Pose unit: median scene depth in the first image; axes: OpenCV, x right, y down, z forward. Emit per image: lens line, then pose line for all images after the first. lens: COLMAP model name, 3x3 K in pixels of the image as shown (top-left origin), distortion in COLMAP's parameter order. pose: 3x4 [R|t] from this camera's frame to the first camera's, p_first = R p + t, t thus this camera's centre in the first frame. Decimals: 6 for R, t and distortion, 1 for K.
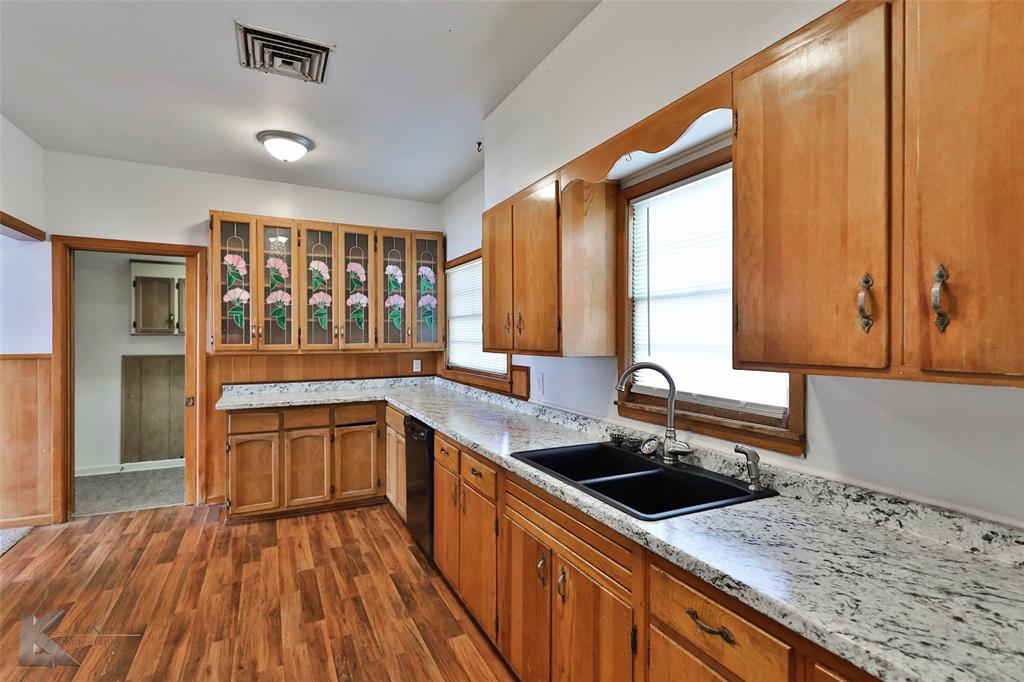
lens RADIAL K [[485.1, 0, 512.0], [0, 485.1, 341.0], [0, 0, 1]] dist [0.001877, -0.001325]
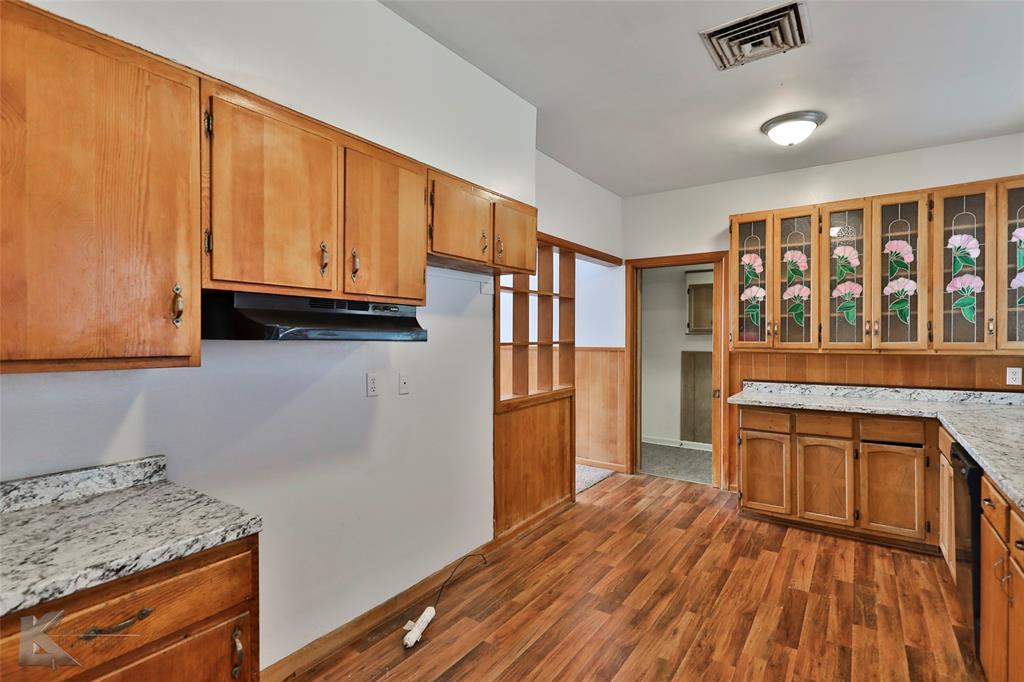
lens RADIAL K [[485.1, 0, 512.0], [0, 485.1, 341.0], [0, 0, 1]] dist [0.001877, -0.001325]
pose [[0.467777, 0.004291, -0.883836, 0.096671], [-0.007569, 0.999971, 0.000849, 0.008590], [0.883814, 0.006292, 0.467796, 0.078968]]
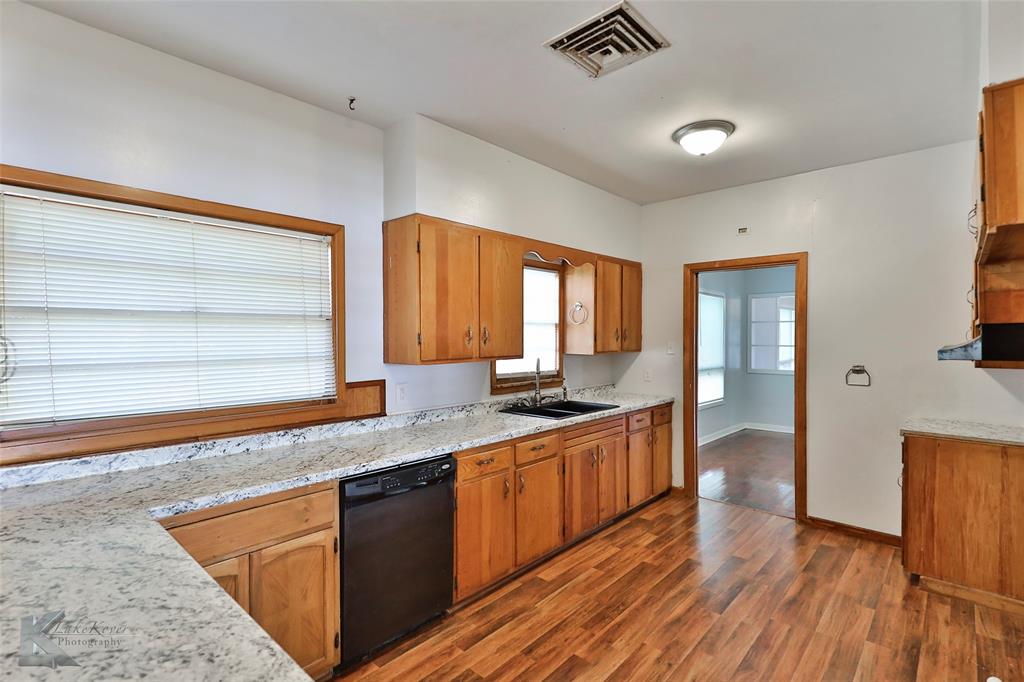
lens RADIAL K [[485.3, 0, 496.1], [0, 485.3, 342.0], [0, 0, 1]] dist [0.000169, 0.000057]
pose [[-0.334540, -0.012475, 0.942299, -0.774199], [0.011331, 0.999787, 0.017259, -0.028194], [-0.942313, 0.016451, -0.334328, 0.925944]]
